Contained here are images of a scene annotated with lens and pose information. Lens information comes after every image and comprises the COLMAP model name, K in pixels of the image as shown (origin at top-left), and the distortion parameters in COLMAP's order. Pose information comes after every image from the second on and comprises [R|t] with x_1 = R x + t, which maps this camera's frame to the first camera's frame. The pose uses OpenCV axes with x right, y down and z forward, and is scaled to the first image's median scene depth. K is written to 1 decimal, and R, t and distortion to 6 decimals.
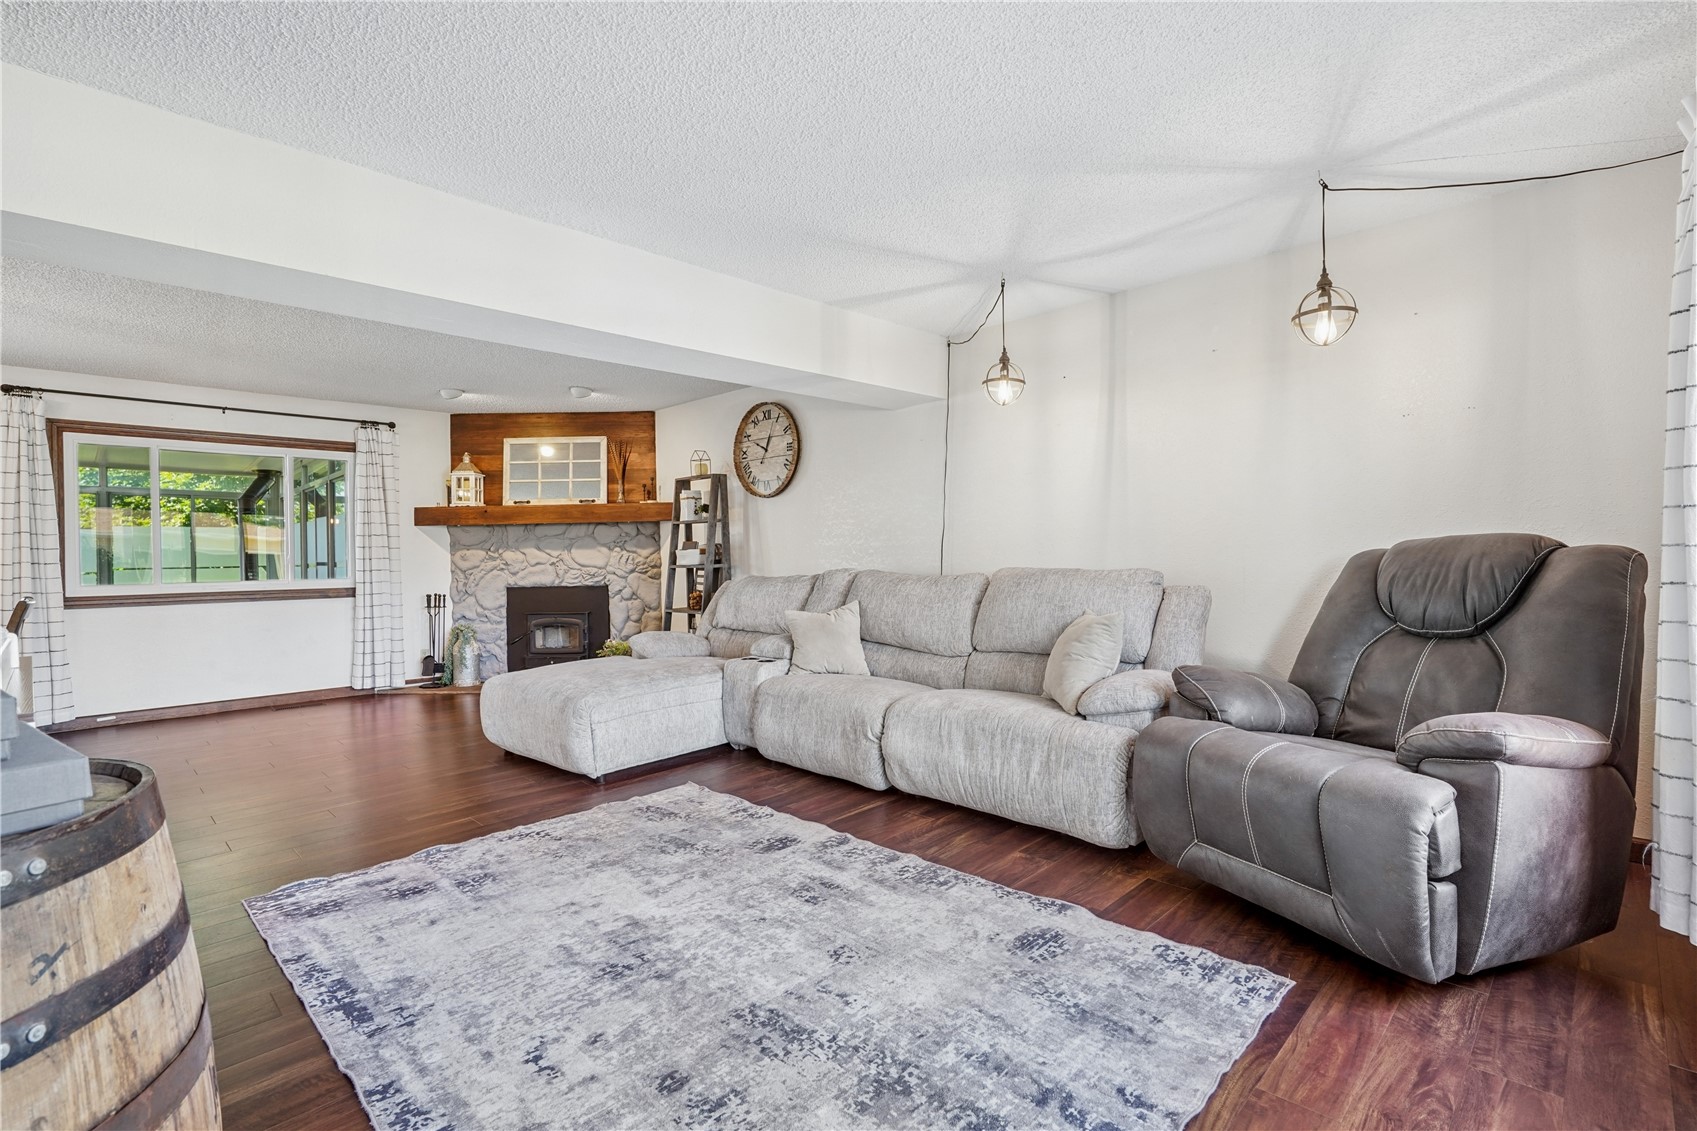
lens RADIAL K [[786.1, 0, 841.2], [0, 786.1, 560.2], [0, 0, 1]] dist [0.003494, 0.000591]
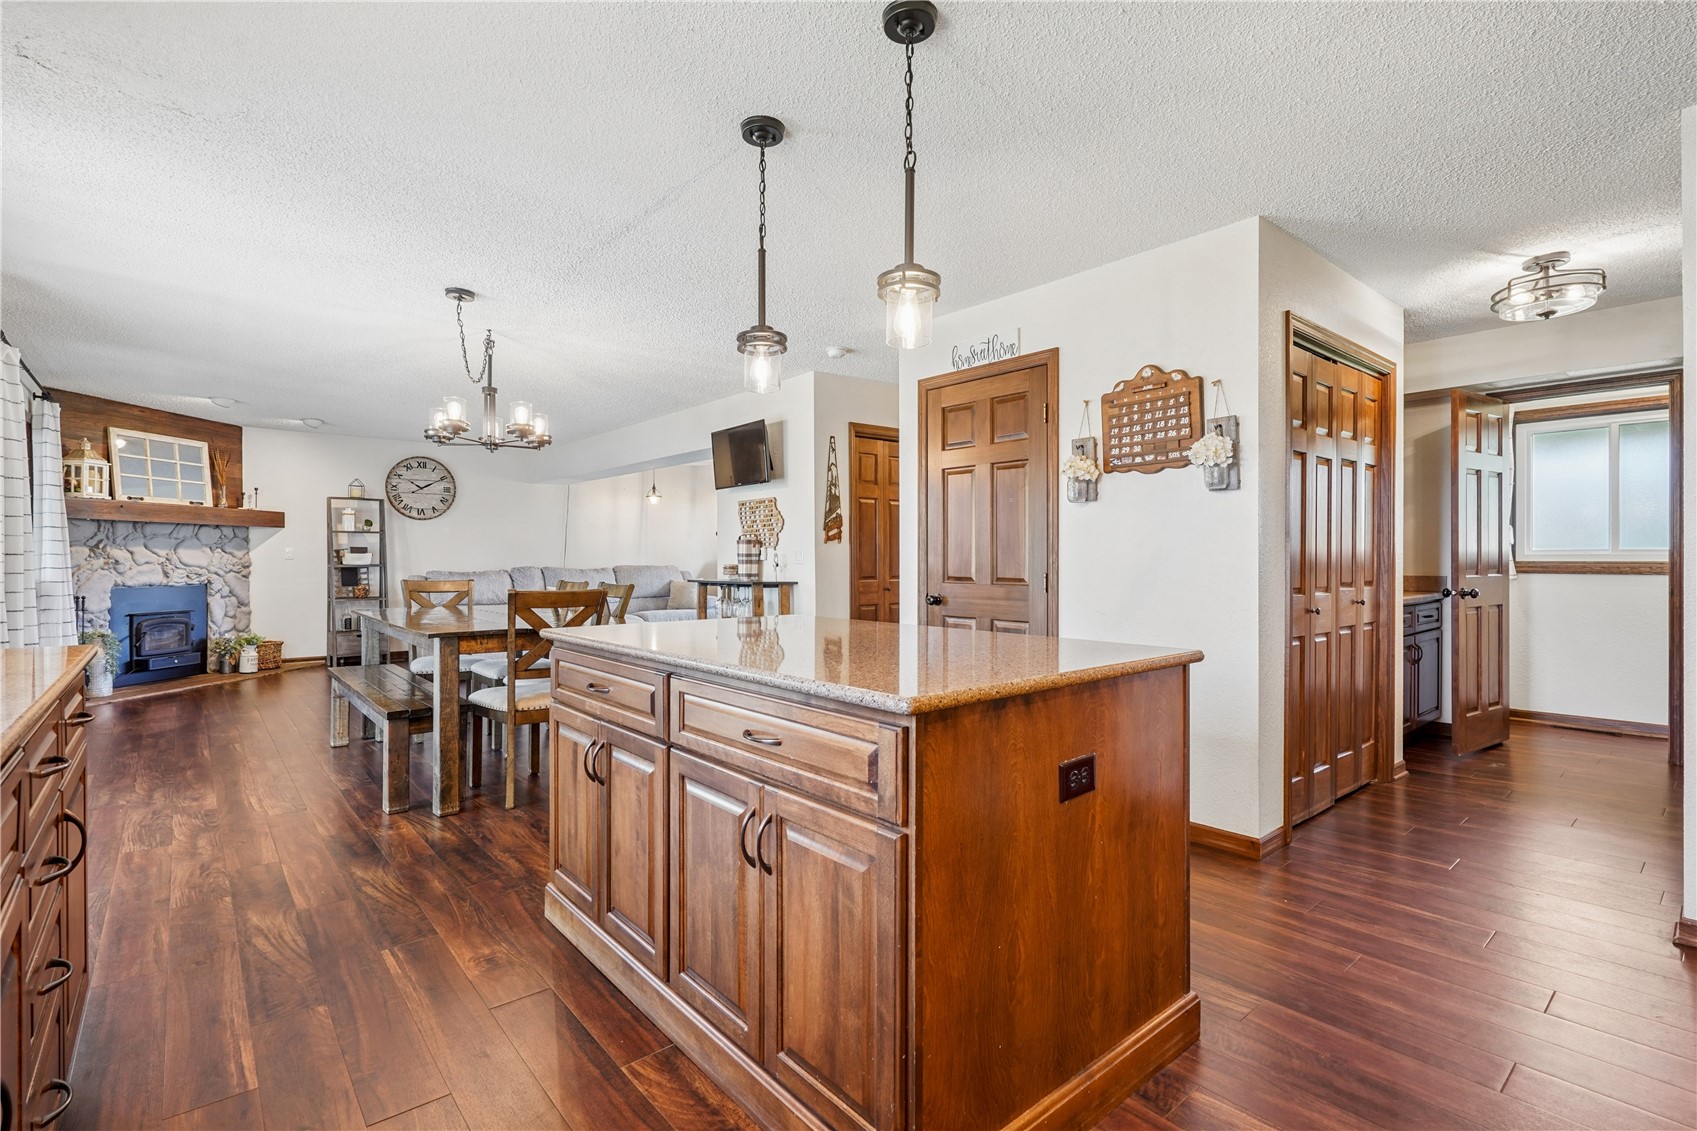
lens RADIAL K [[786.1, 0, 841.2], [0, 786.1, 560.2], [0, 0, 1]] dist [0.003494, 0.000591]
pose [[0.083071, 0.015698, 0.996420, -1.322302], [0.005777, 0.999852, -0.016234, 0.022334], [-0.996527, 0.007105, 0.082968, 0.070978]]
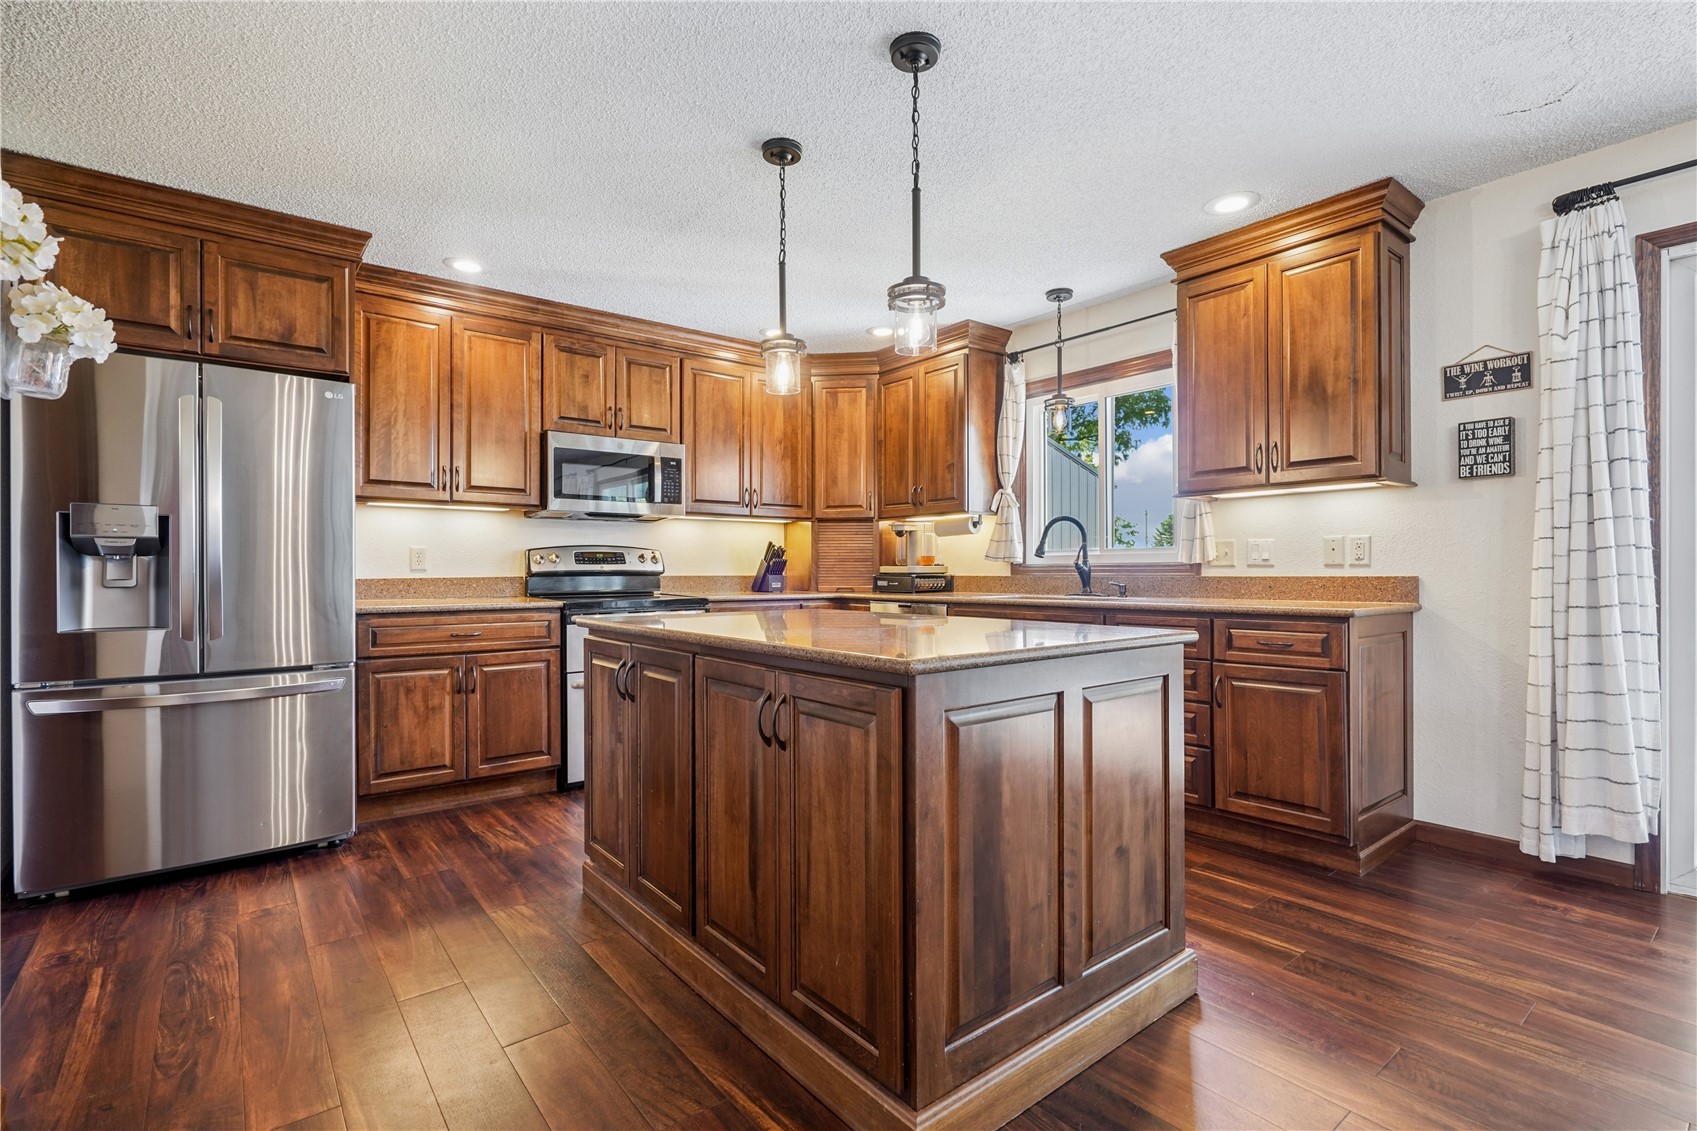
lens RADIAL K [[782.8, 0, 845.5], [0, 782.8, 570.0], [0, 0, 1]] dist [0.001603, 0.000098]
pose [[-0.114370, 0.015588, -0.993316, -0.669913], [-0.000709, 0.999875, 0.015773, 0.020102], [0.993438, 0.002508, -0.114345, 0.142348]]
